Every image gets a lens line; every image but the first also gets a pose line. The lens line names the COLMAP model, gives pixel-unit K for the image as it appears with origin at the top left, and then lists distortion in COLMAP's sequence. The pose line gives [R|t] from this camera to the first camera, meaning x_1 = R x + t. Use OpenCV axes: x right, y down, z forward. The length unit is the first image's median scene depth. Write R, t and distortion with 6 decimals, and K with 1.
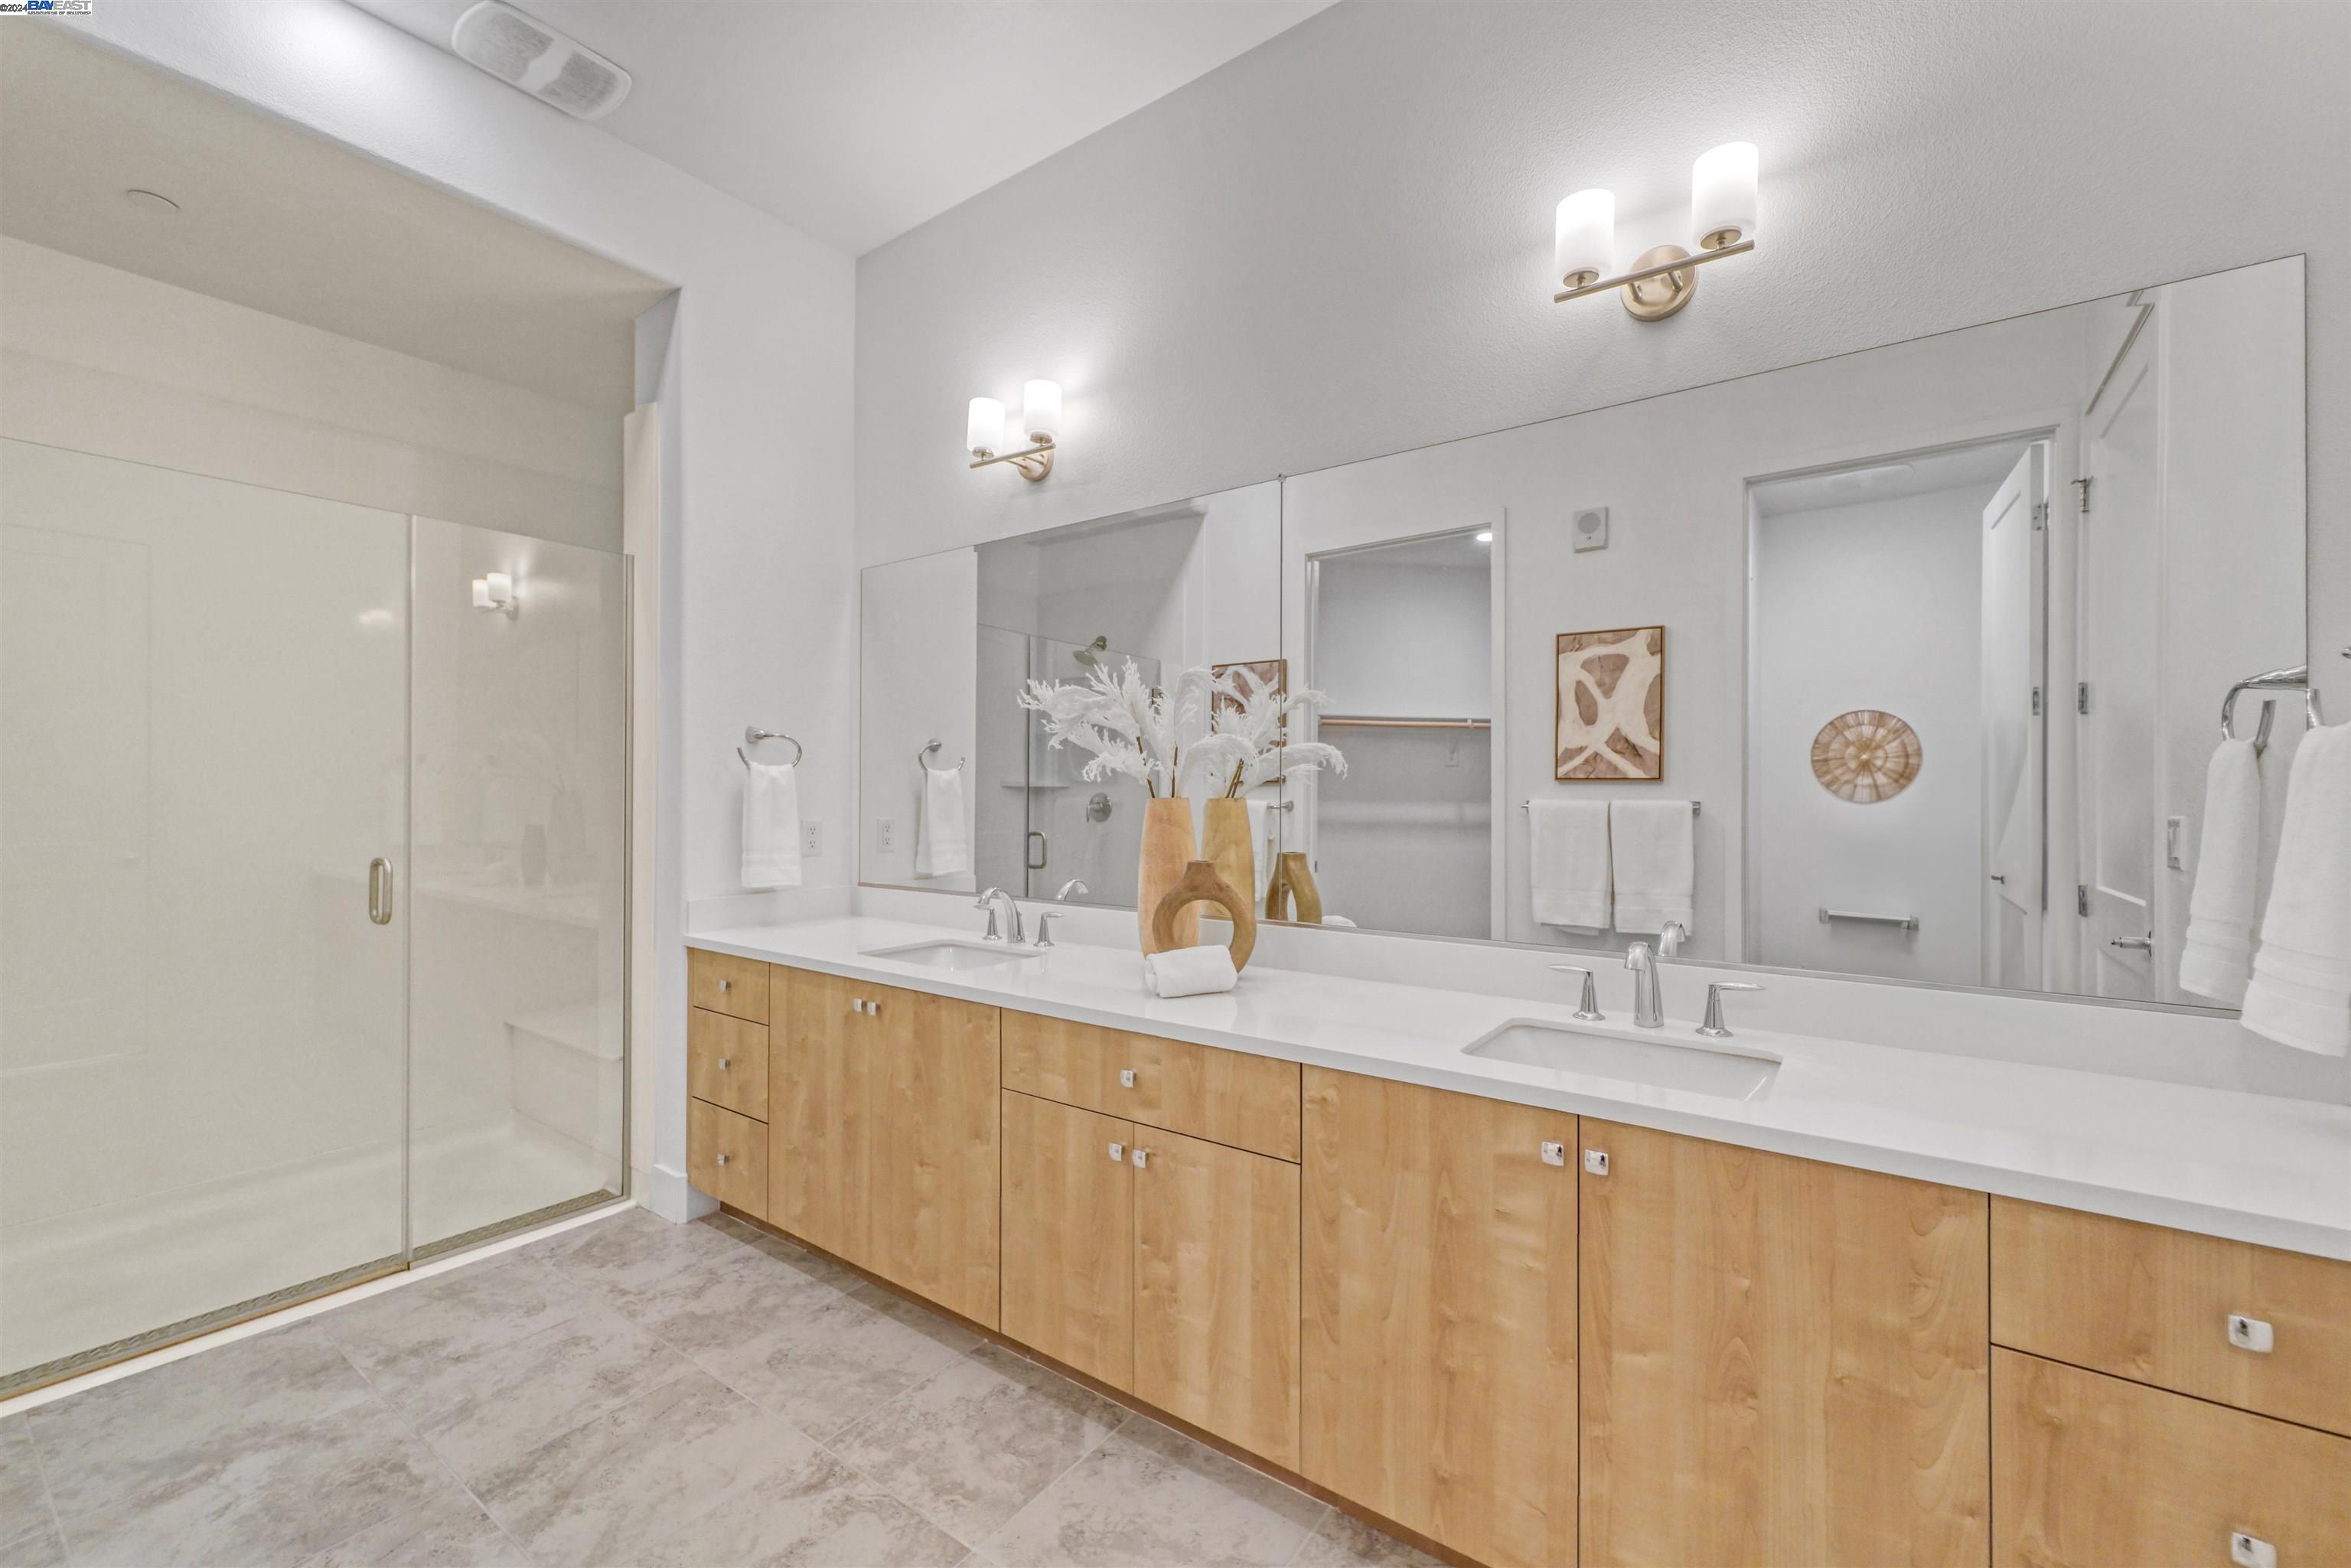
lens RADIAL K [[962.7, 0, 1181.1], [0, 962.7, 794.9], [0, 0, 1]] dist [0.002757, 0.000105]
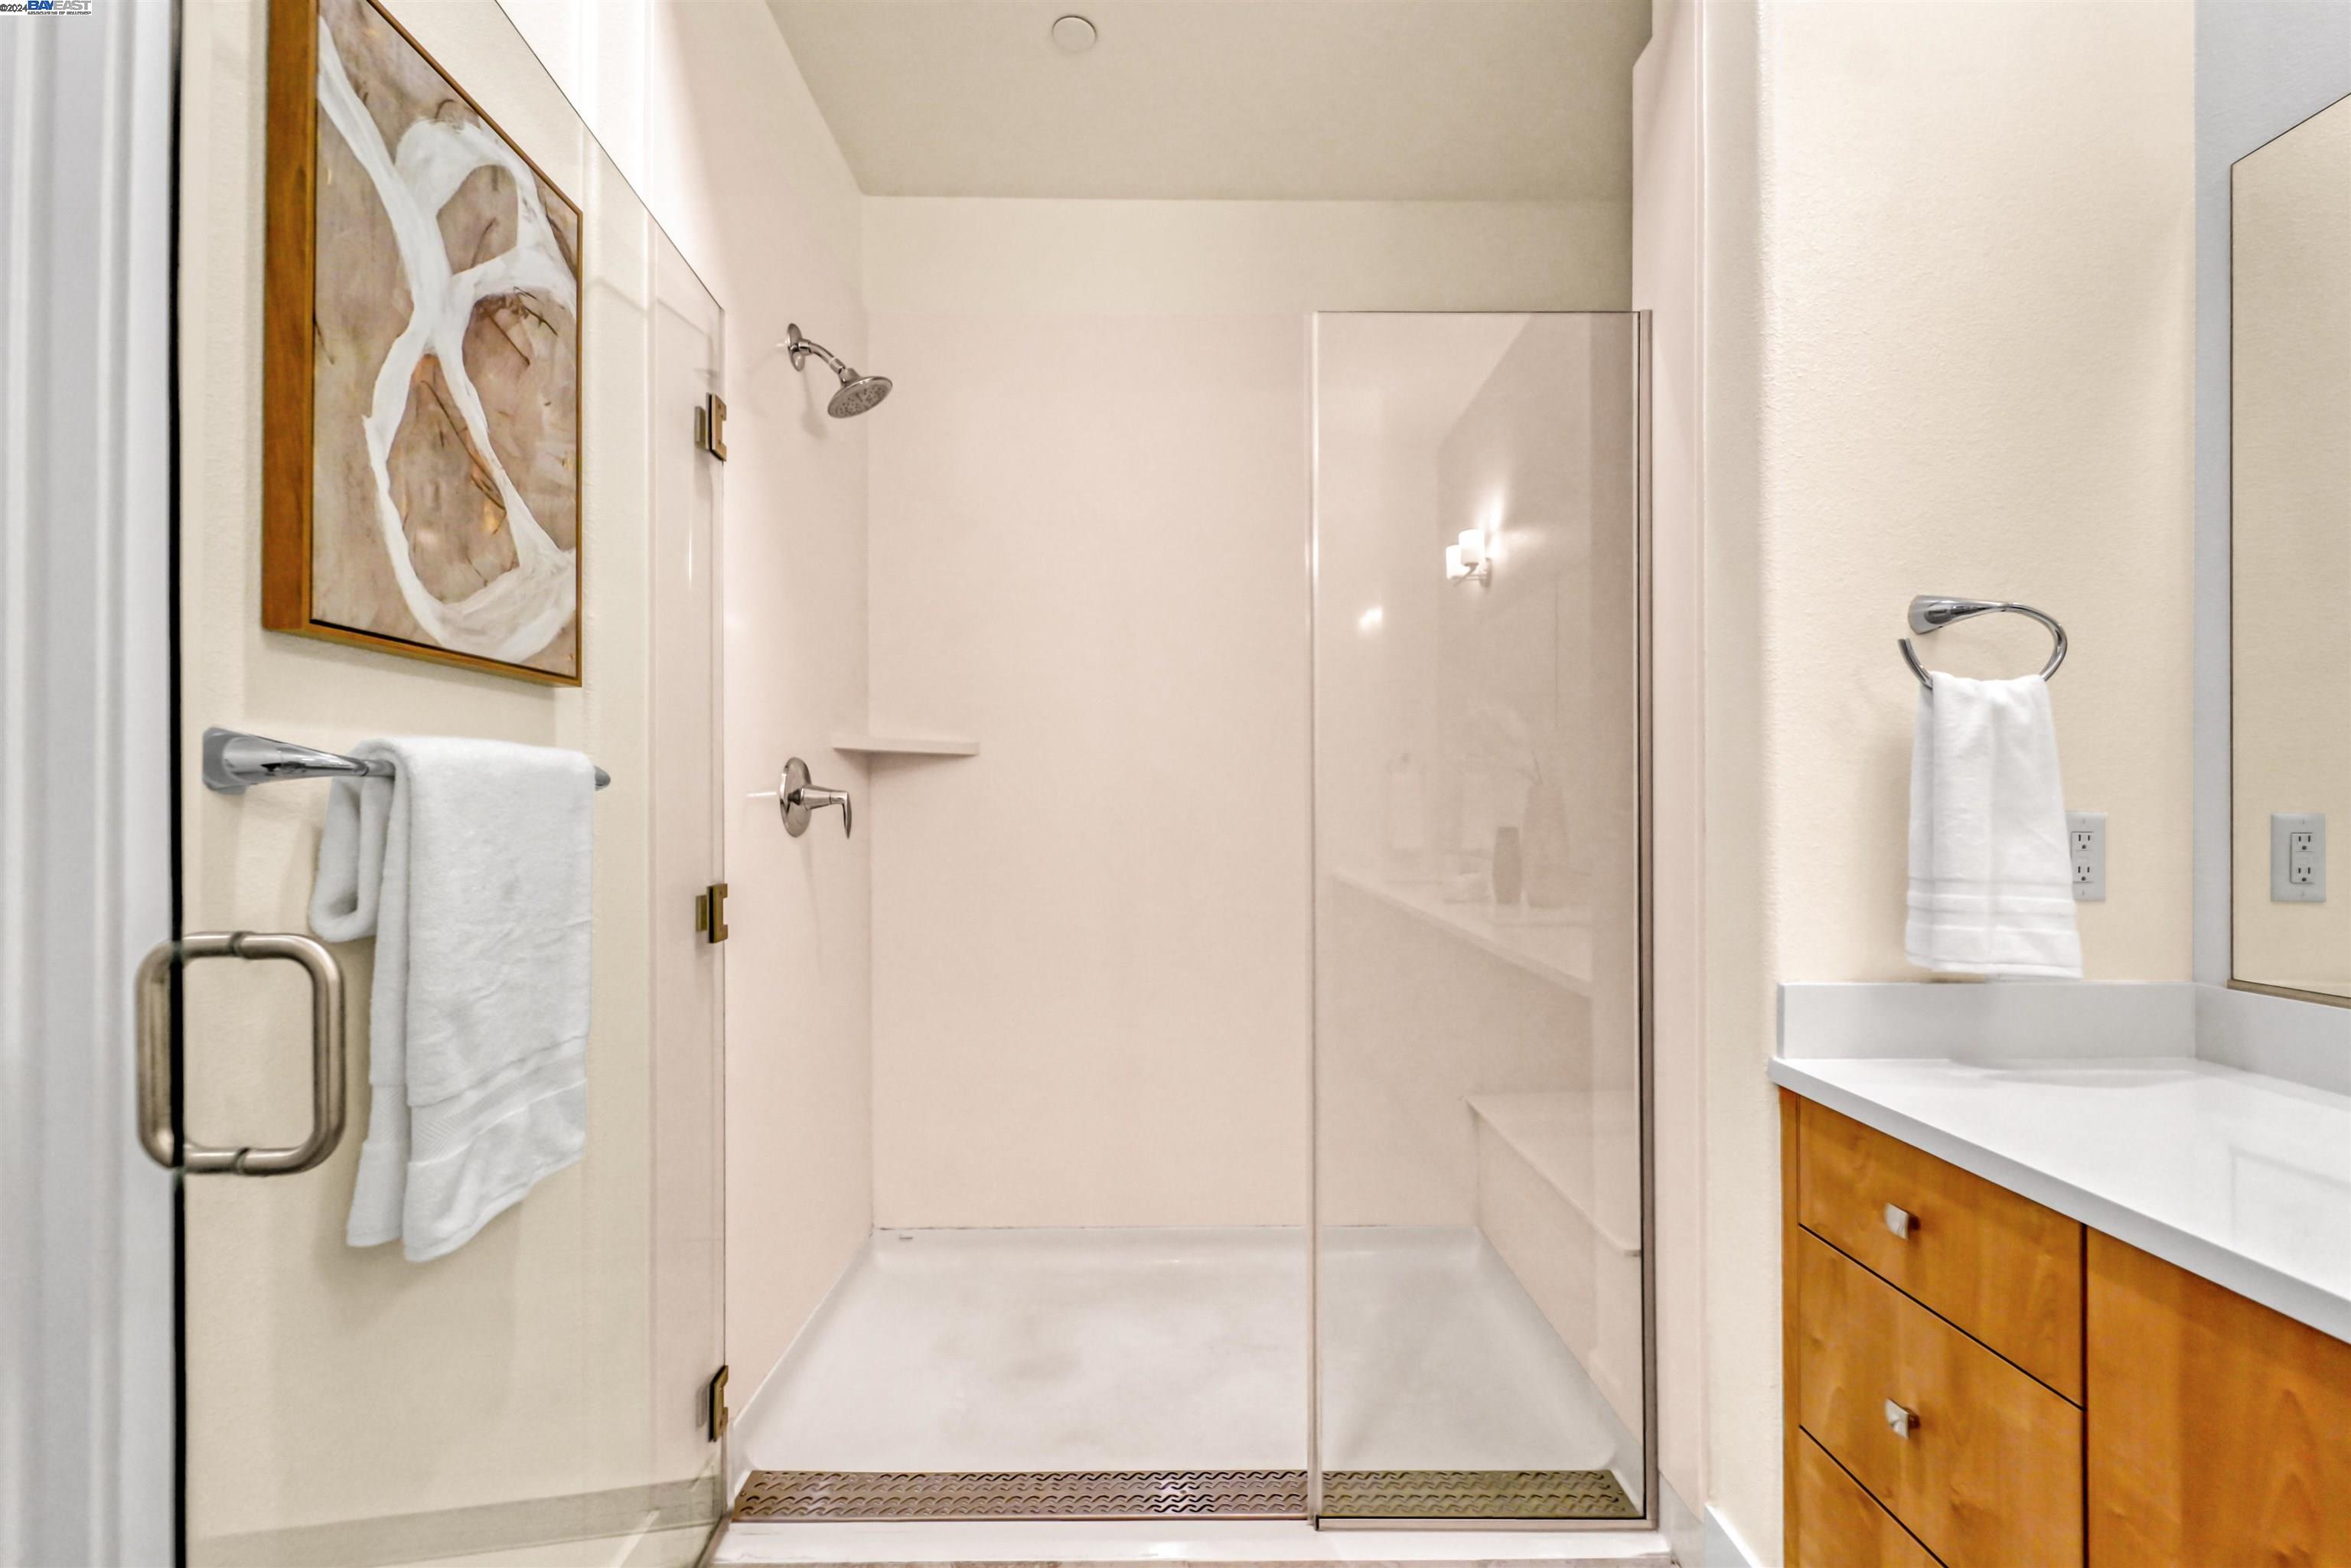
lens RADIAL K [[962.7, 0, 1181.1], [0, 962.7, 794.9], [0, 0, 1]] dist [0.002757, 0.000105]
pose [[0.597027, -0.016098, -0.802059, -0.299415], [0.001574, 0.999820, -0.018896, 0.026537], [0.802219, 0.010019, 0.596945, 0.474890]]
